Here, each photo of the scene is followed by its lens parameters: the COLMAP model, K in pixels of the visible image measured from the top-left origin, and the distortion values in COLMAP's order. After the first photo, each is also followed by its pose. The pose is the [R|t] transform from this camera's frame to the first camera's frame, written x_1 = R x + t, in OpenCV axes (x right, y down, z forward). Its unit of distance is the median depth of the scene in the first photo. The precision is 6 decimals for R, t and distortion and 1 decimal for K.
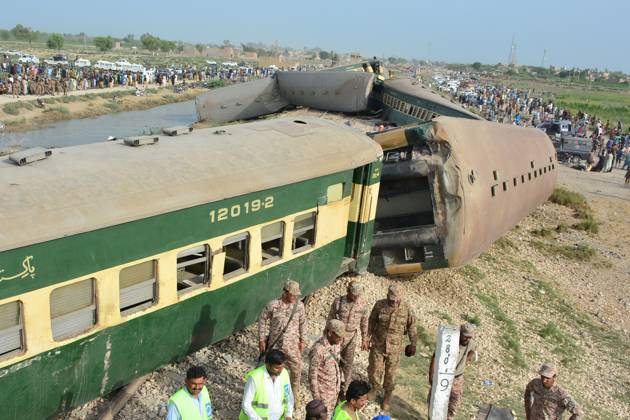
lens RADIAL K [[674.6, 0, 296.7], [0, 674.6, 251.9], [0, 0, 1]] dist [-0.024353, 0.000000]
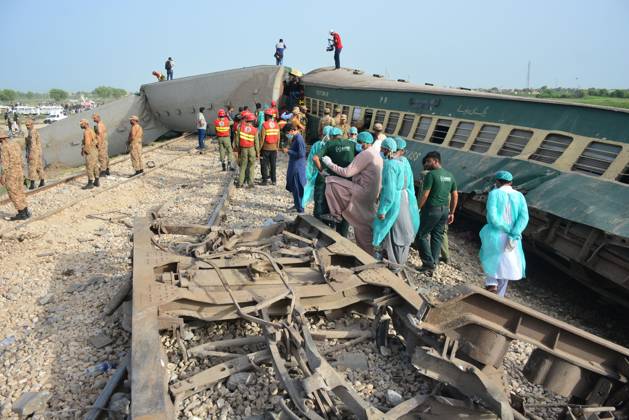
lens RADIAL K [[479.1, 0, 316.8], [0, 479.1, 209.2], [0, 0, 1]] dist [-0.026193, 0.000305]
pose [[0.982462, -0.117899, 0.144459, 0.290680], [0.124161, 0.991641, -0.035098, -0.517442], [-0.139113, 0.052418, 0.988888, 2.495106]]
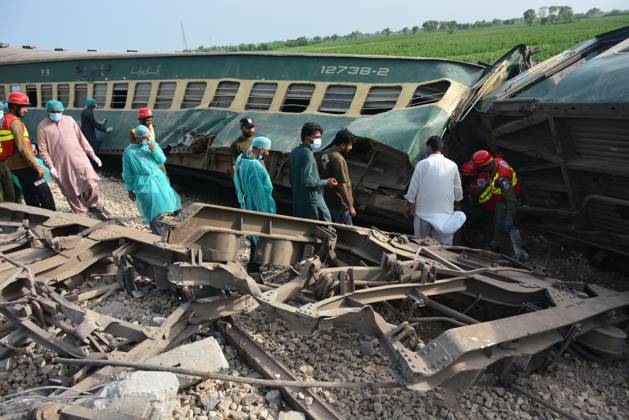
lens RADIAL K [[479.1, 0, 314.1], [0, 479.1, 210.5], [0, 0, 1]] dist [-0.026193, 0.000305]
pose [[0.667582, -0.373752, 0.643928, 0.255147], [0.344469, 0.921787, 0.177905, -0.500349], [-0.660056, 0.103047, 0.744115, 2.463066]]
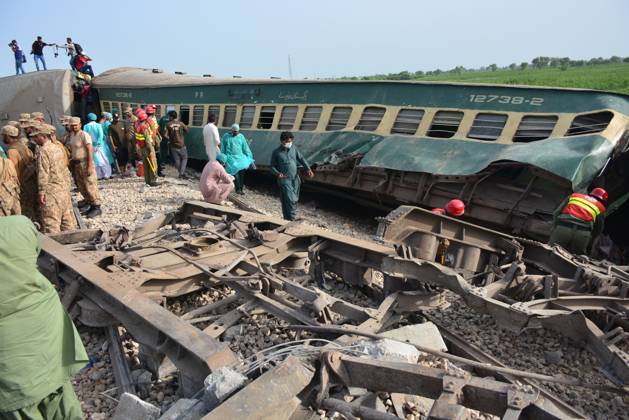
lens RADIAL K [[479.1, 0, 314.0], [0, 479.1, 210.8], [0, 0, 1]] dist [-0.026193, 0.000305]
pose [[0.801994, -0.280306, 0.527479, 0.170516], [0.294665, 0.953788, 0.058832, -0.511773], [-0.519594, 0.108247, 0.847529, 2.484086]]
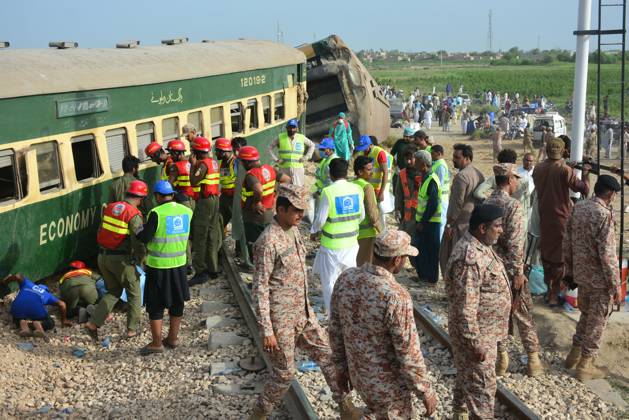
lens RADIAL K [[813.5, 0, 318.4], [0, 813.5, 212.1], [0, 0, 1]] dist [-0.053681, 0.000000]
pose [[0.937319, -0.154564, 0.312319, -0.372078], [0.182633, 0.981191, -0.062527, 0.239970], [-0.296780, 0.115647, 0.947917, -0.447458]]
